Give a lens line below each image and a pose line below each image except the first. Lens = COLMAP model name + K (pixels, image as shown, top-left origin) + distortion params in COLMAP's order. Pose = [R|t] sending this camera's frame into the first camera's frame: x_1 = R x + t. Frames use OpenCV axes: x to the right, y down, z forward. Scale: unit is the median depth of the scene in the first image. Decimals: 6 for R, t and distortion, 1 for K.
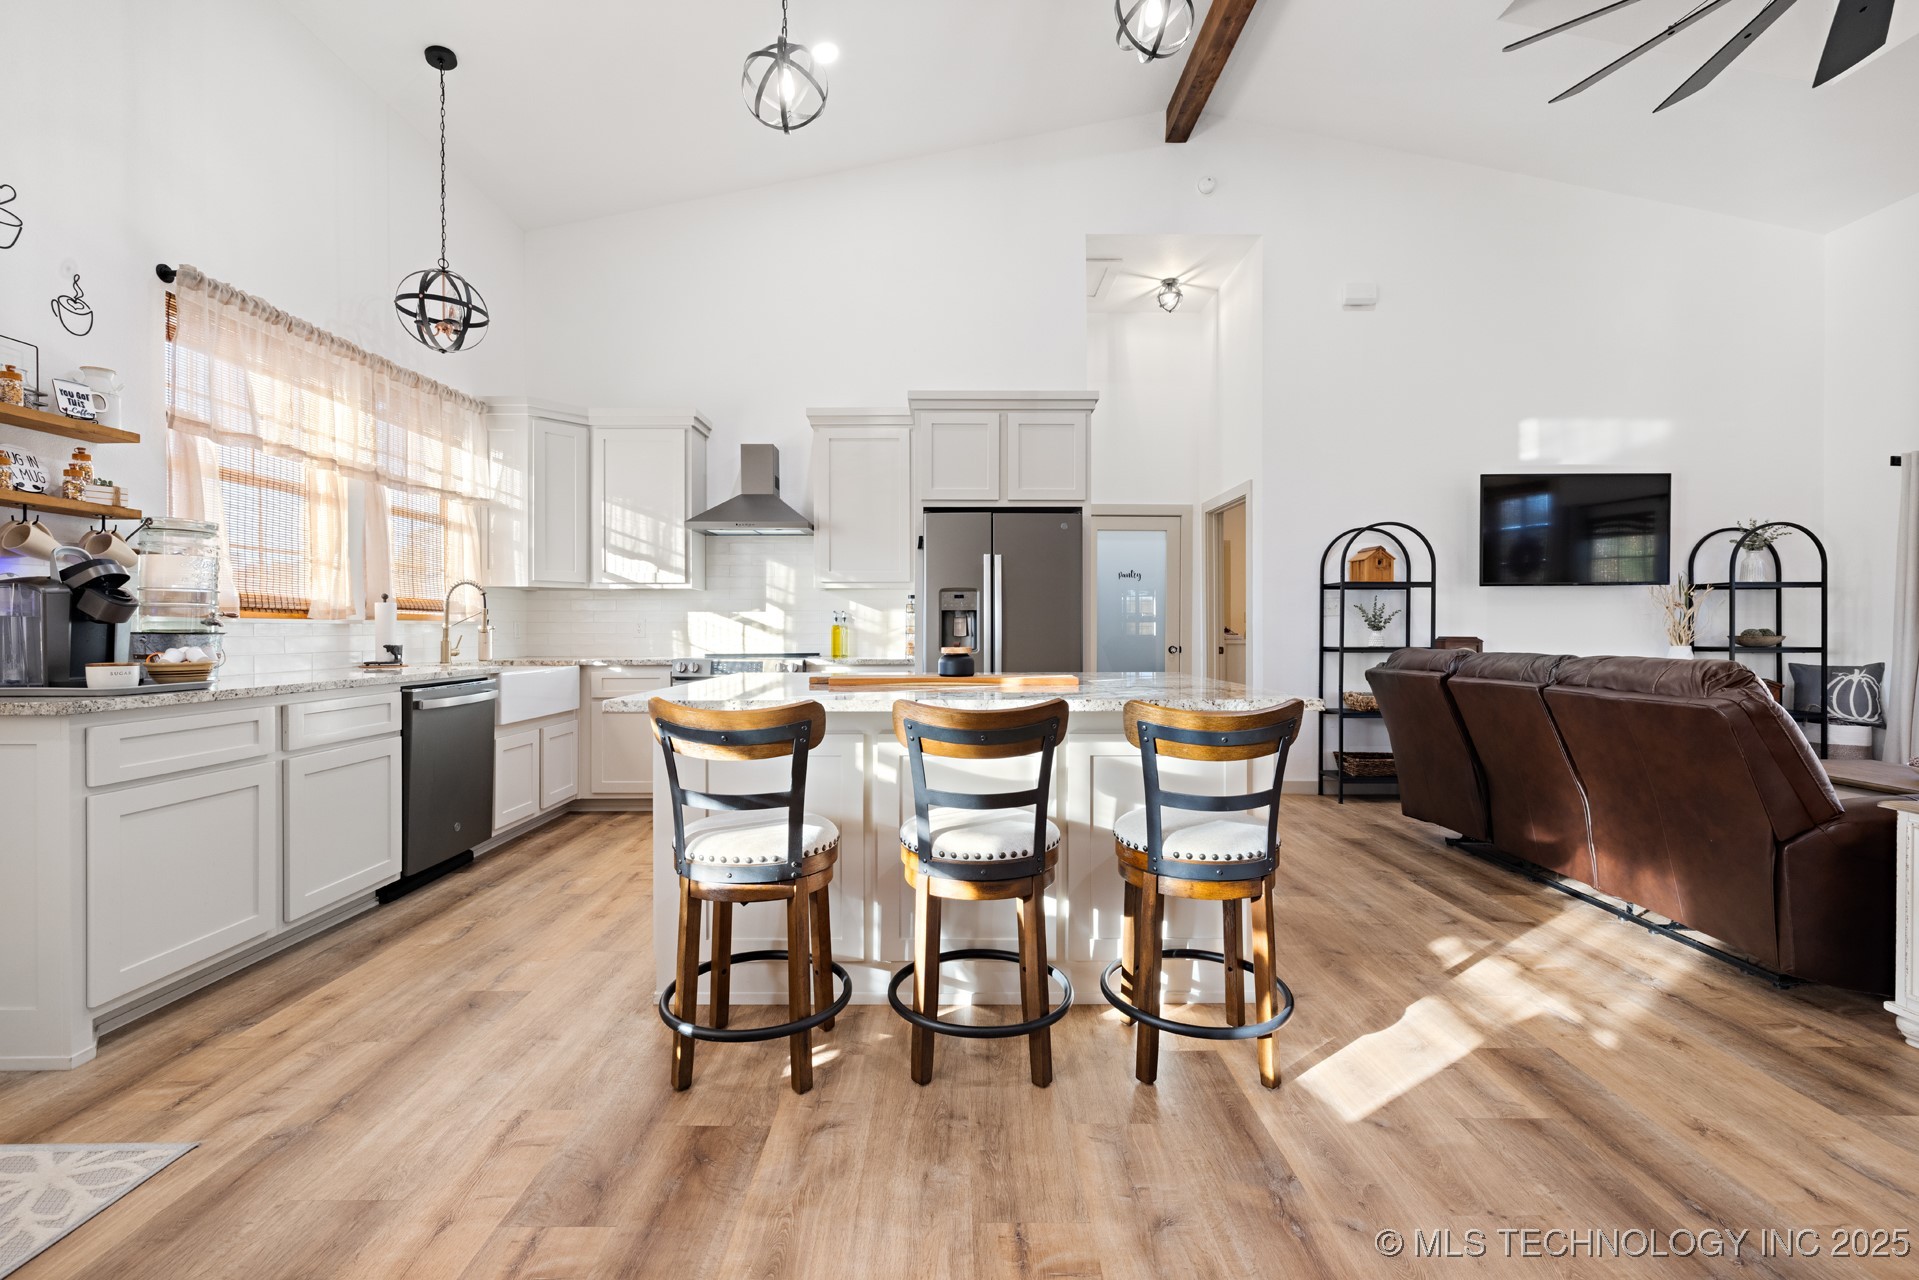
lens RADIAL K [[812.0, 0, 945.6], [0, 812.0, 625.2], [0, 0, 1]] dist [-0.002167, 0.000671]
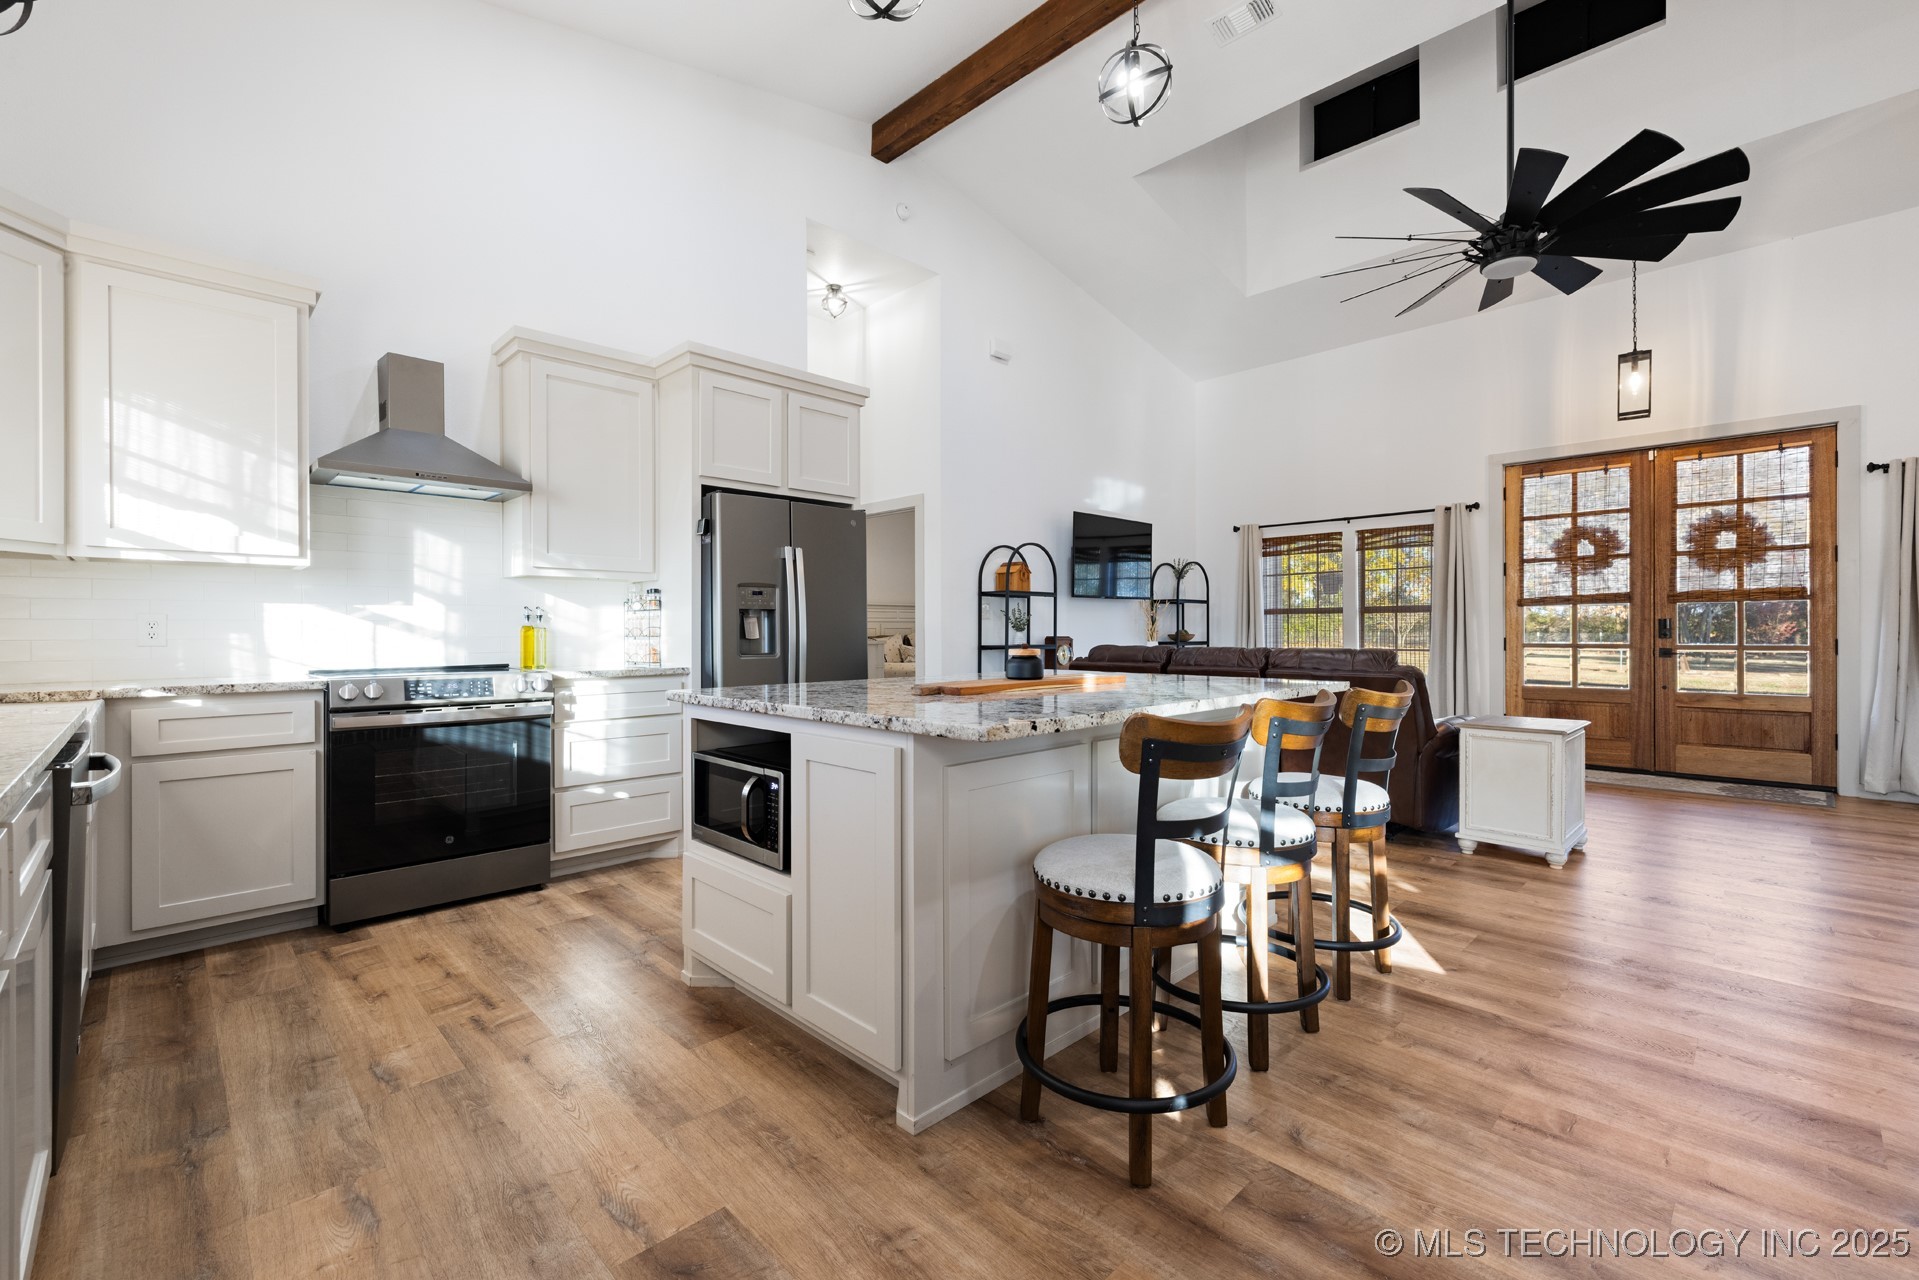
lens RADIAL K [[812.0, 0, 943.4], [0, 812.0, 633.1], [0, 0, 1]] dist [-0.002167, 0.000671]
pose [[0.715364, -0.003349, 0.698744, -0.400291], [-0.002284, 0.999972, 0.007131, 0.000787], [-0.698748, -0.006697, 0.715336, 0.210852]]
